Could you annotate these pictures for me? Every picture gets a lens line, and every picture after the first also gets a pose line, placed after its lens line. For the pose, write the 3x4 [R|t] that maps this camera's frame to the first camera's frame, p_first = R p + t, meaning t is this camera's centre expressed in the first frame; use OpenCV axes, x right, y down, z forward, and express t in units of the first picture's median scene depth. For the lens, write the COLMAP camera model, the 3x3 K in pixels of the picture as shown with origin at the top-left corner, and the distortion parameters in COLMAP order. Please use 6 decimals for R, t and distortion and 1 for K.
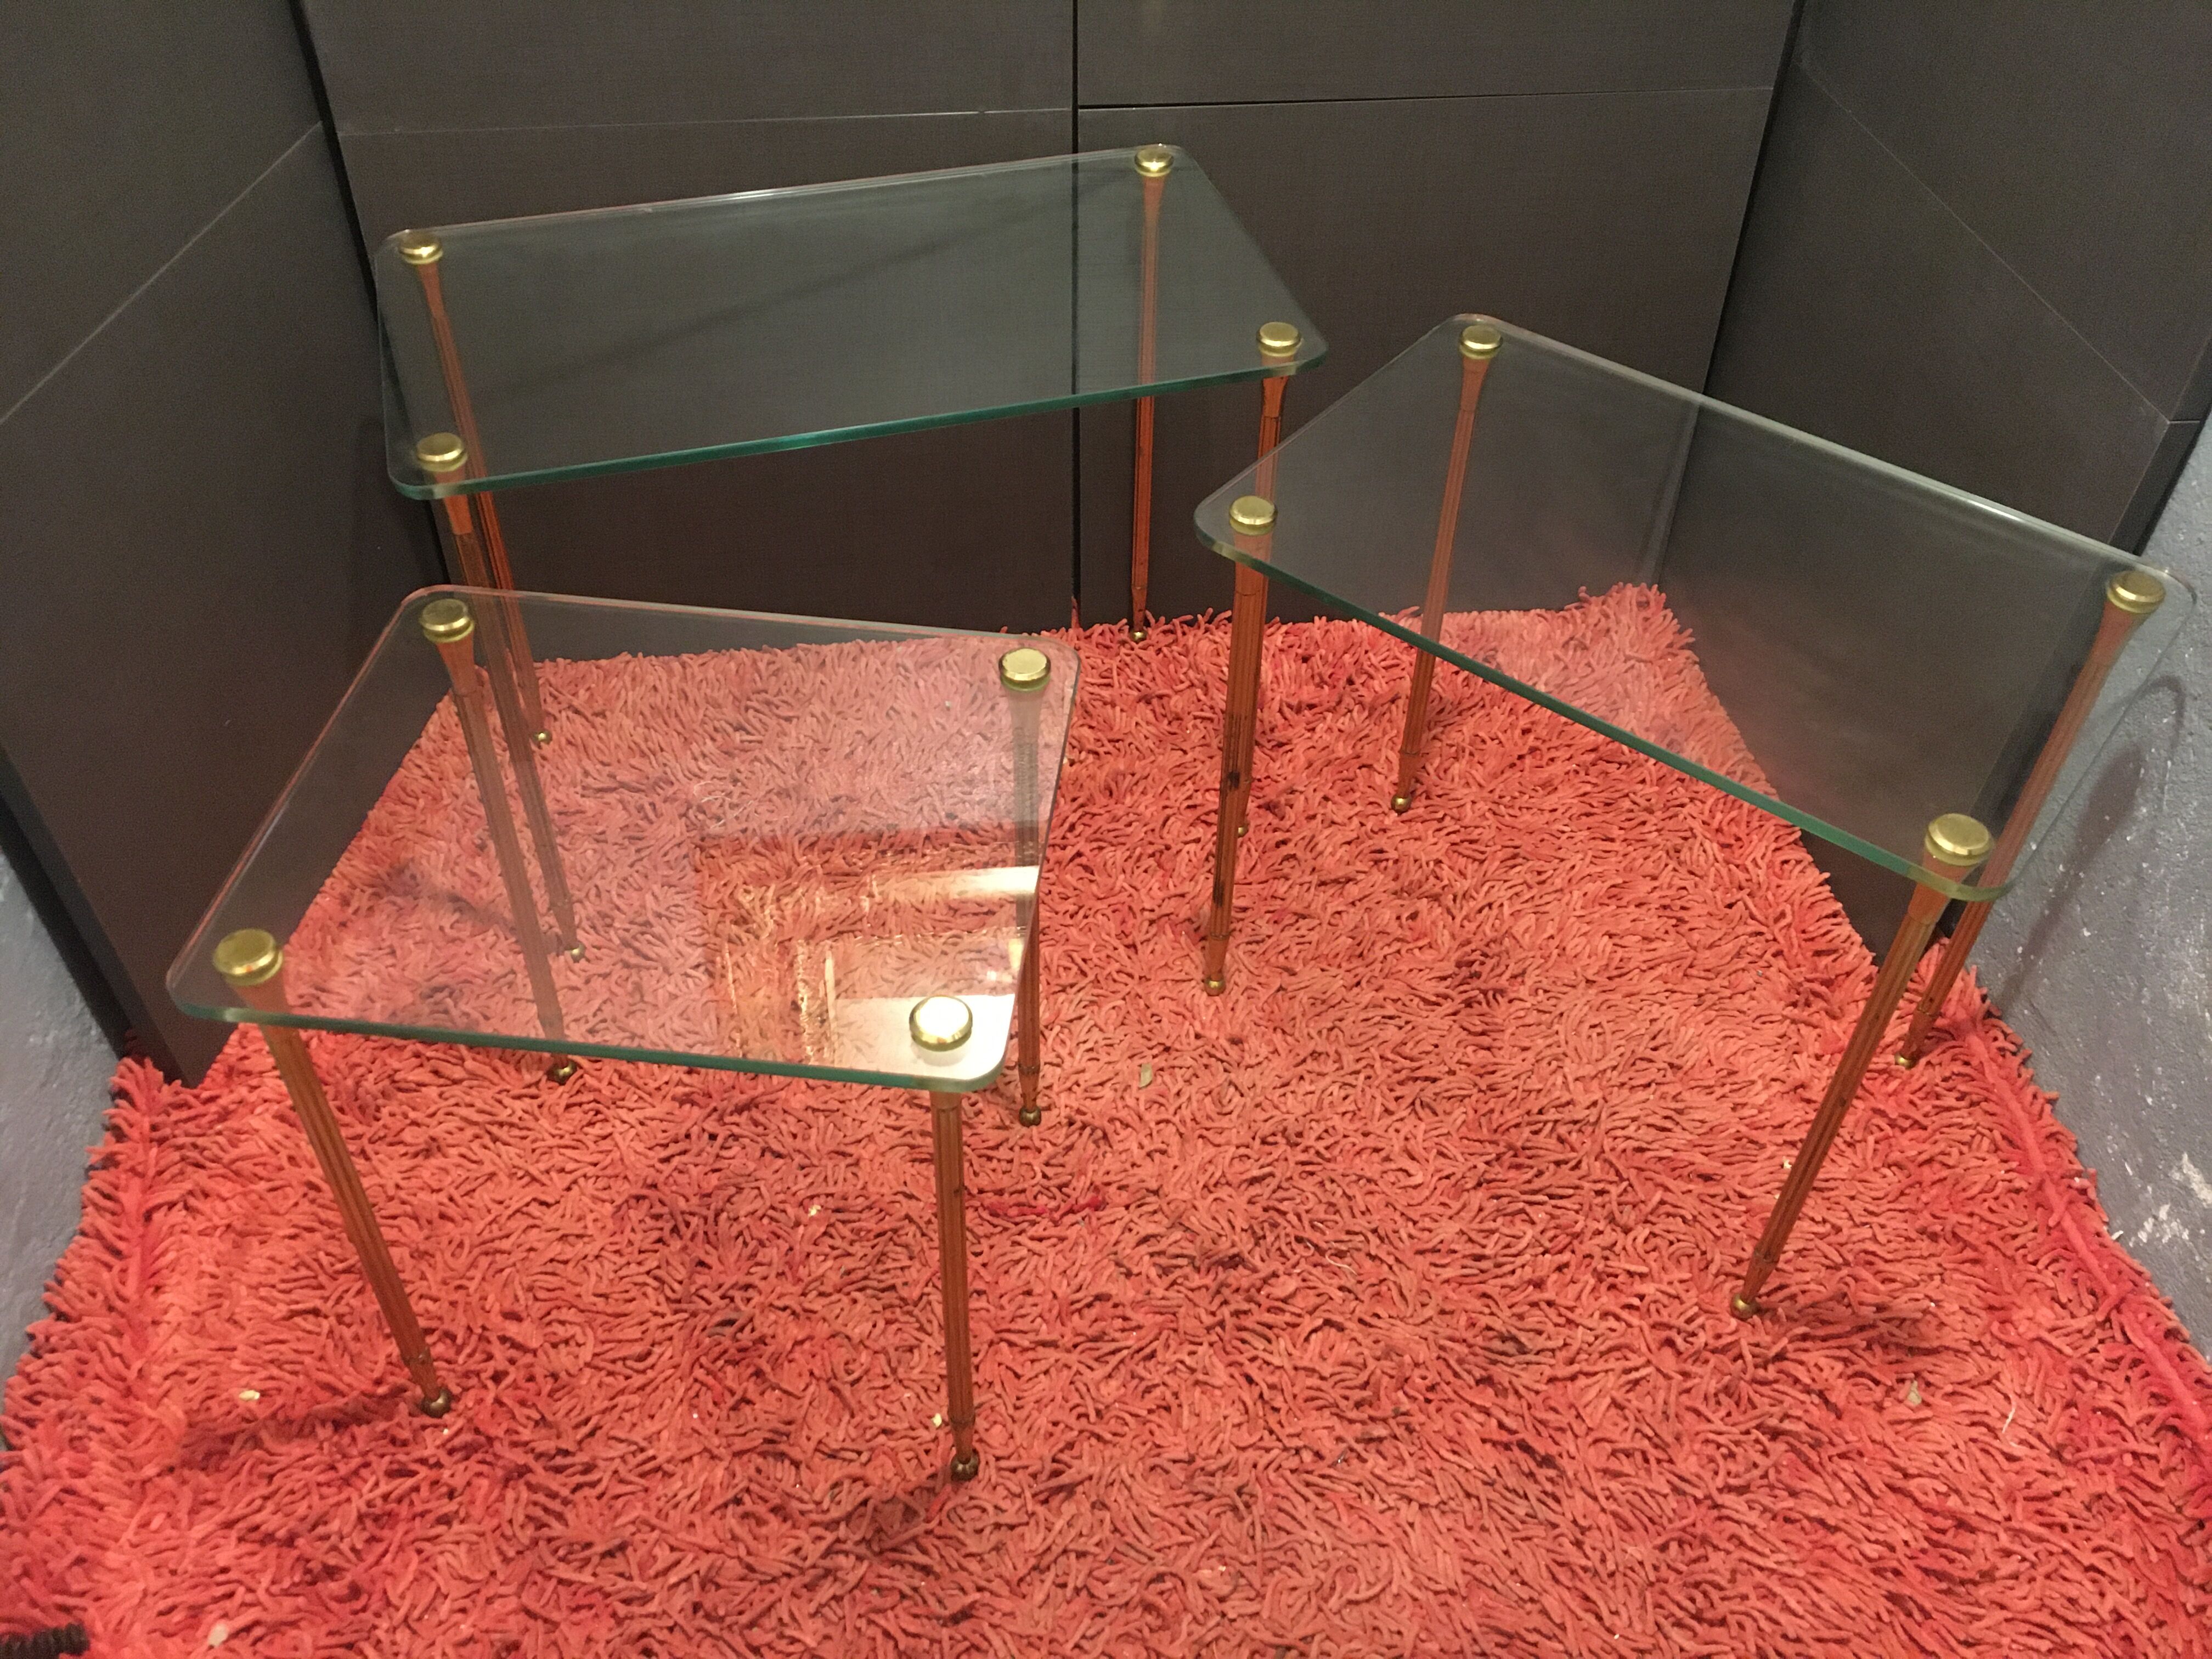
lens RADIAL K [[1911.4, 0, 1130.4], [0, 1911.4, 830.3], [0, 0, 1]] dist [0.080571, -0.119254]
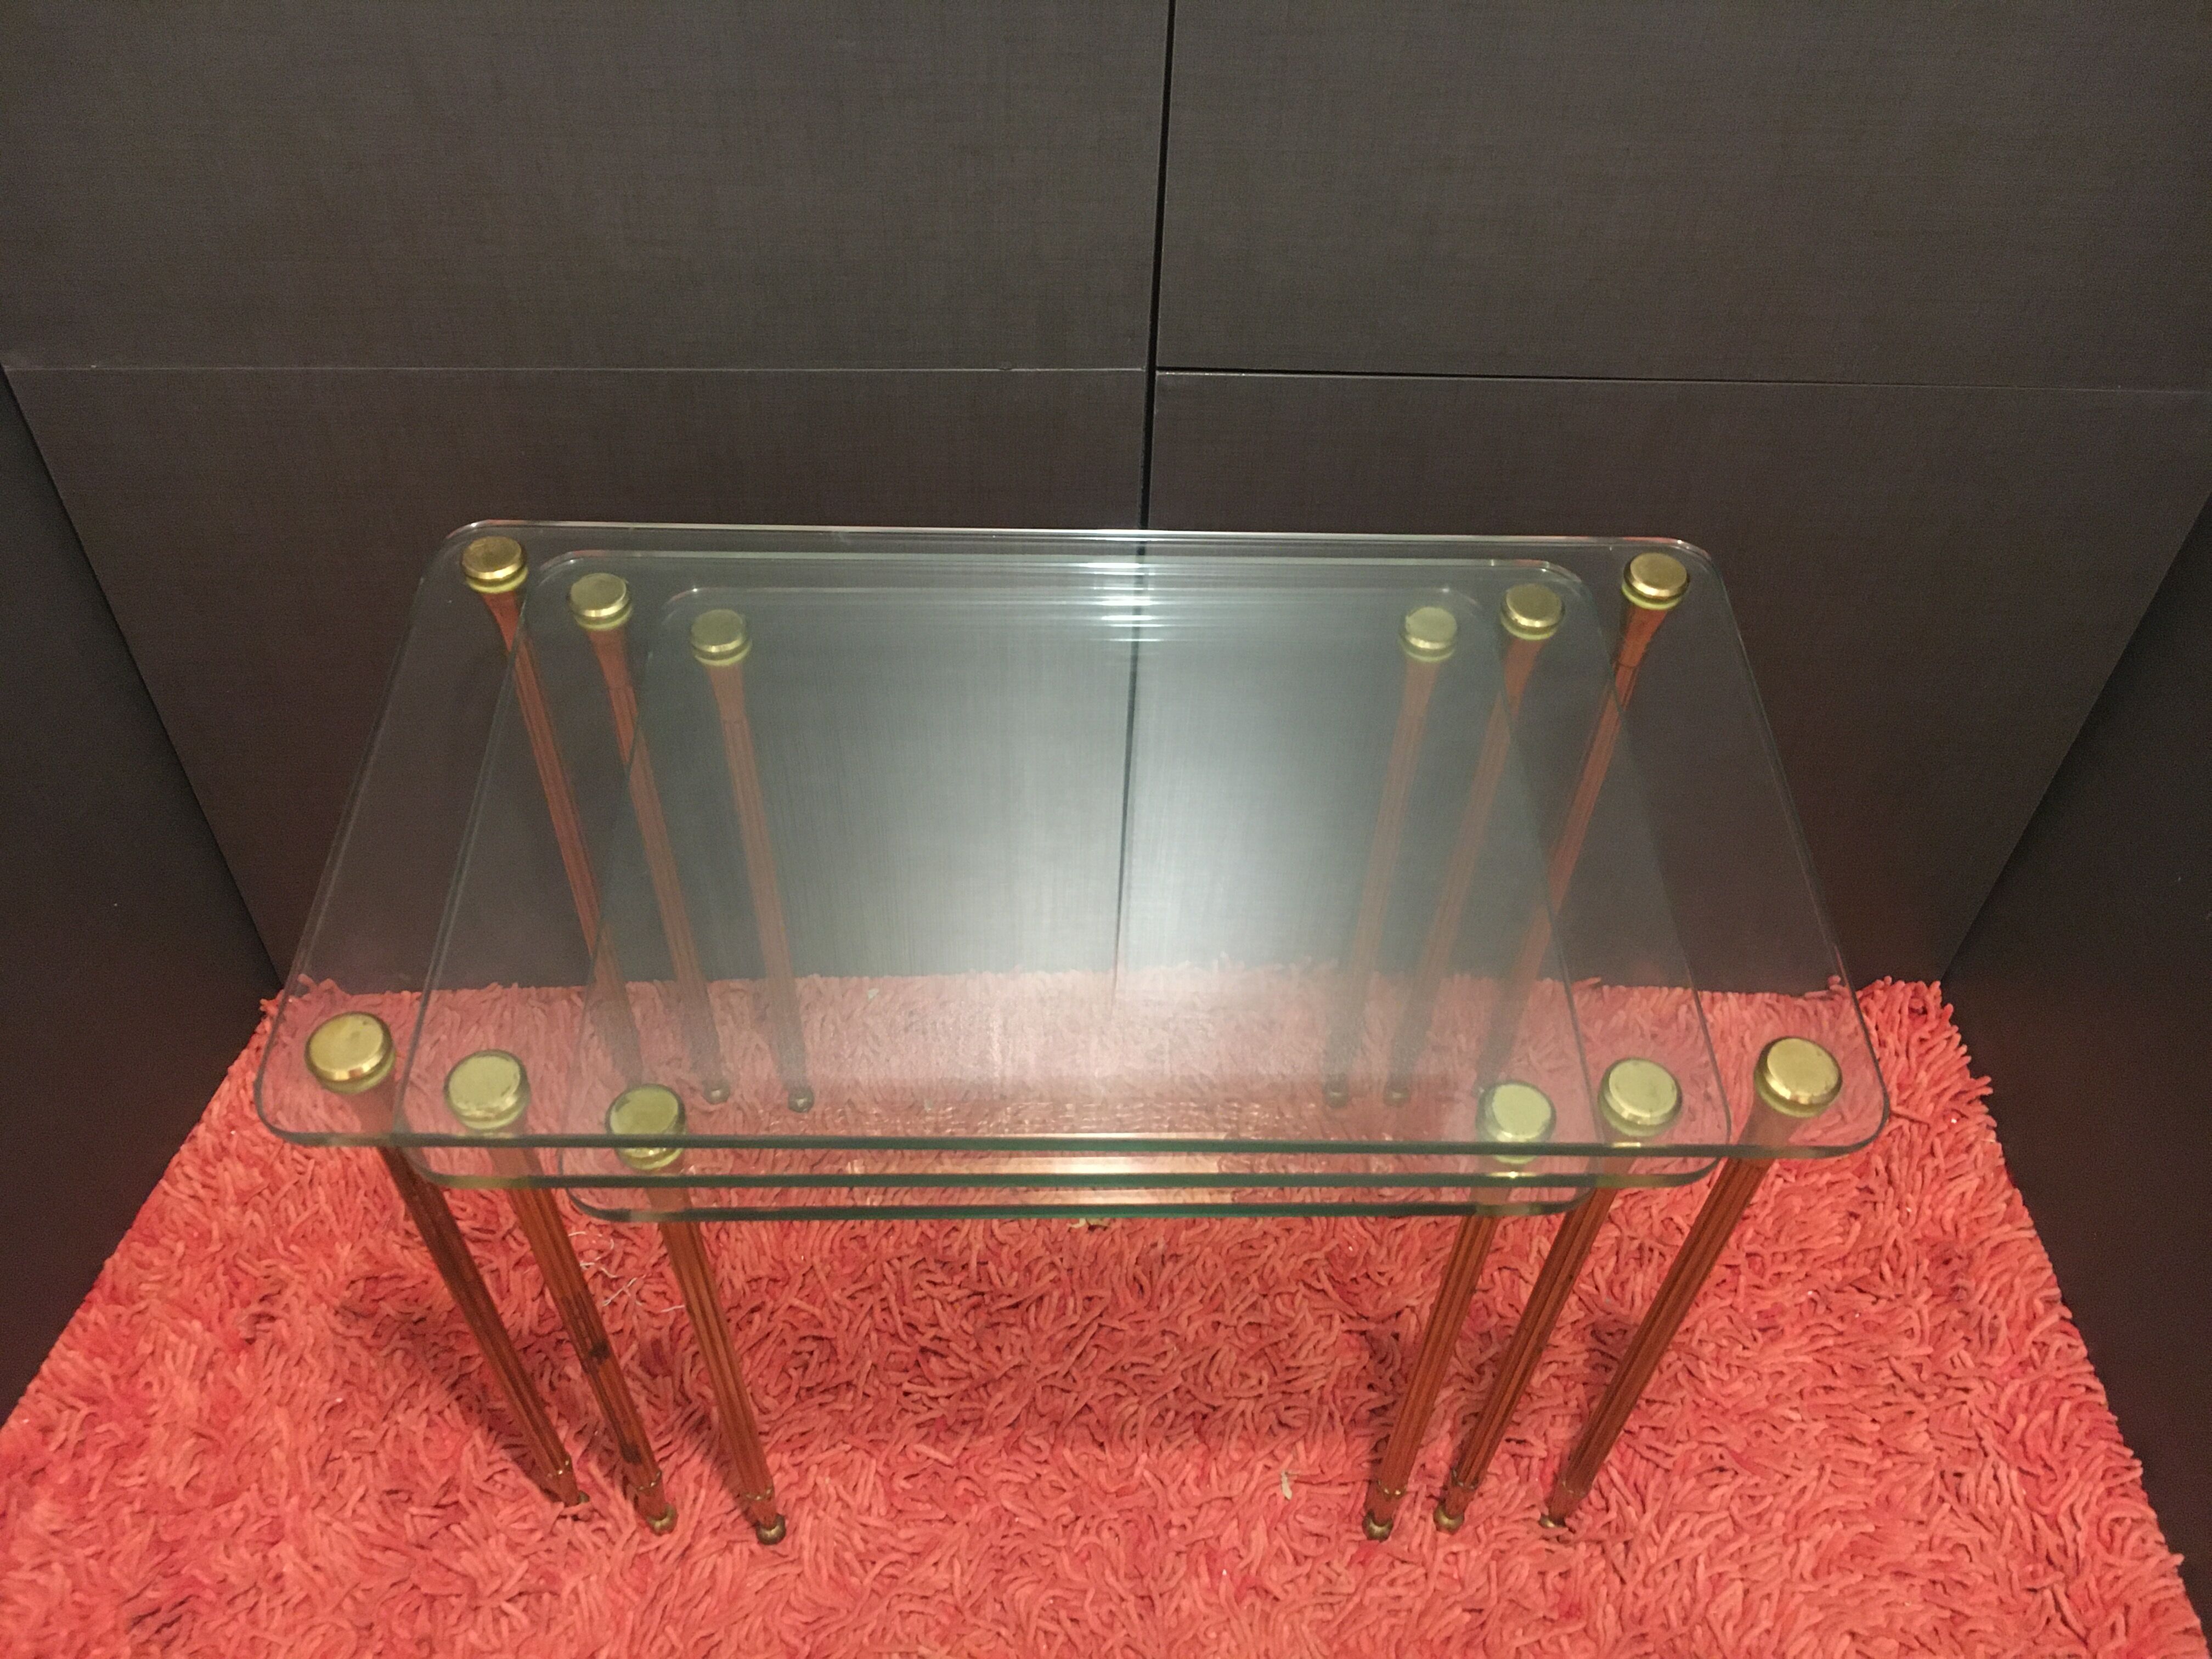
lens RADIAL K [[1911.4, 0, 1114.9], [0, 1911.4, 819.7], [0, 0, 1]] dist [0.080571, -0.119254]
pose [[0.995739, 0.075655, -0.052722, 0.005267], [-0.069698, 0.991825, 0.106890, -0.301899], [0.060377, -0.102760, 0.992872, 0.354757]]
